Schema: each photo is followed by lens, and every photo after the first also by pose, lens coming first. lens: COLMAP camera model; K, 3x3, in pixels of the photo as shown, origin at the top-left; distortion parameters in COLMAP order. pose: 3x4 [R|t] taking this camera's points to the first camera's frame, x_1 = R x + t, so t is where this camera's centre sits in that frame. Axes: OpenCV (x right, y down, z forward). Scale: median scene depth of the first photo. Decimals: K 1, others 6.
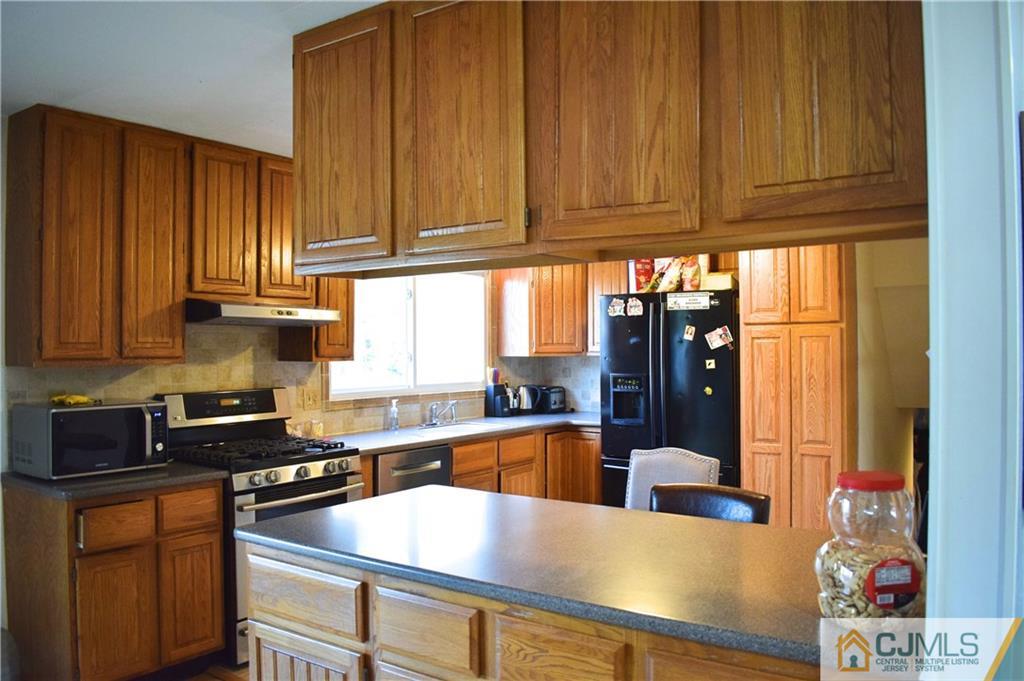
lens RADIAL K [[812.8, 0, 512.0], [0, 812.8, 337.6], [0, 0, 1]] dist [-0.090830, 0.009951]
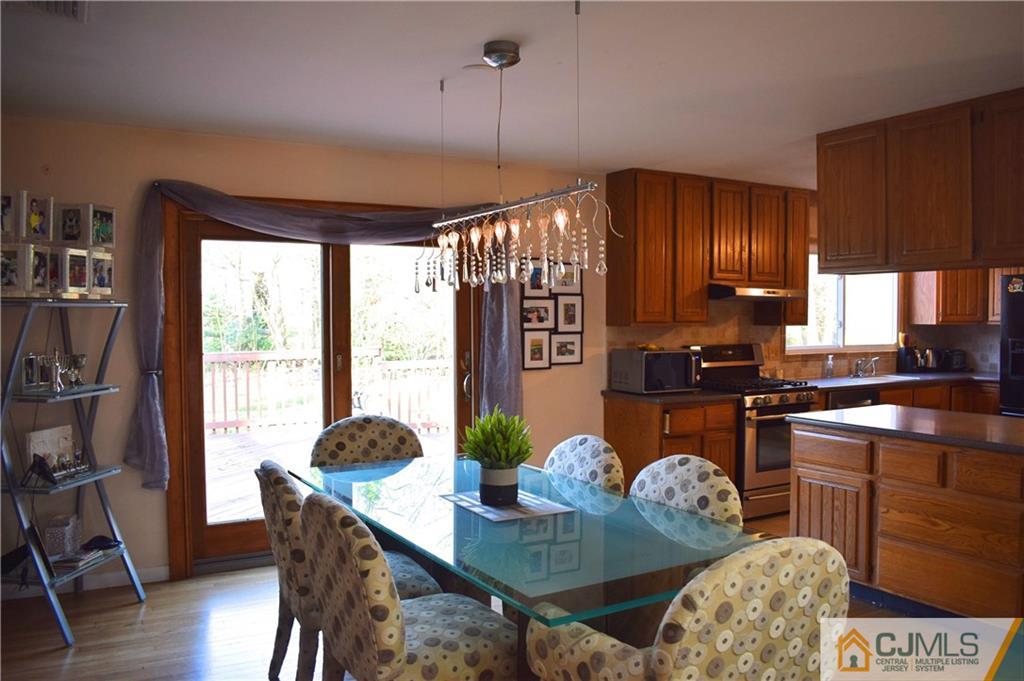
lens RADIAL K [[812.8, 0, 514.9], [0, 812.8, 339.6], [0, 0, 1]] dist [-0.090830, 0.009951]
pose [[0.909768, 0.016729, -0.414780, -0.089082], [-0.000119, 0.999198, 0.040040, -0.003136], [0.415118, -0.036378, 0.909040, -0.522926]]
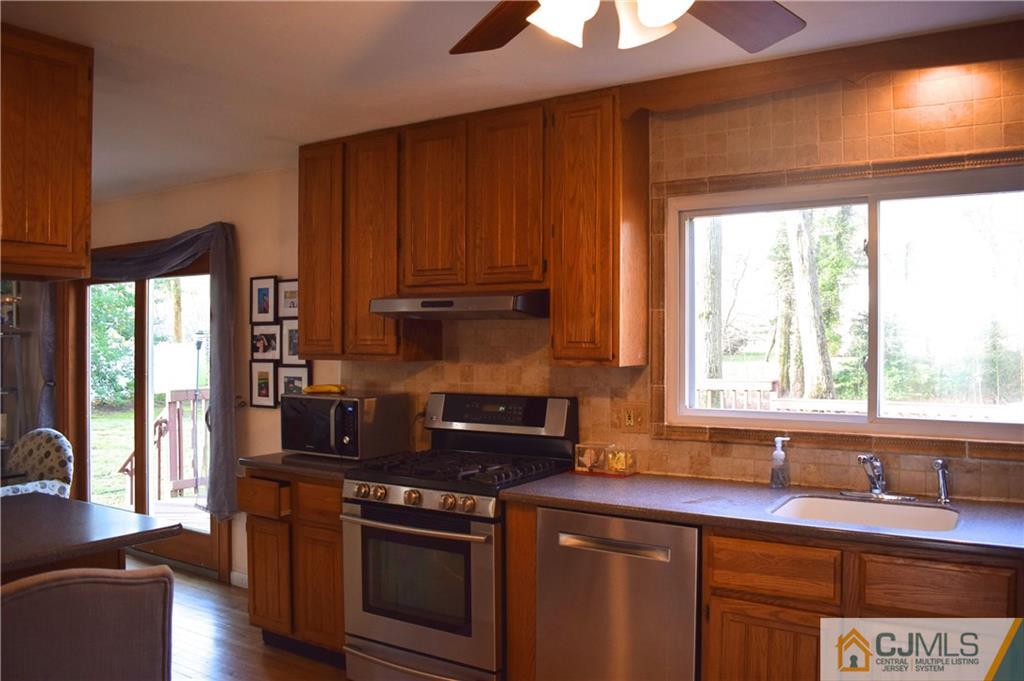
lens RADIAL K [[812.8, 0, 514.4], [0, 812.8, 343.3], [0, 0, 1]] dist [-0.090830, 0.009951]
pose [[0.055487, 0.009889, -0.998410, 0.525277], [0.010424, 0.999891, 0.010483, 0.001586], [0.998405, -0.010989, 0.055378, 0.978423]]
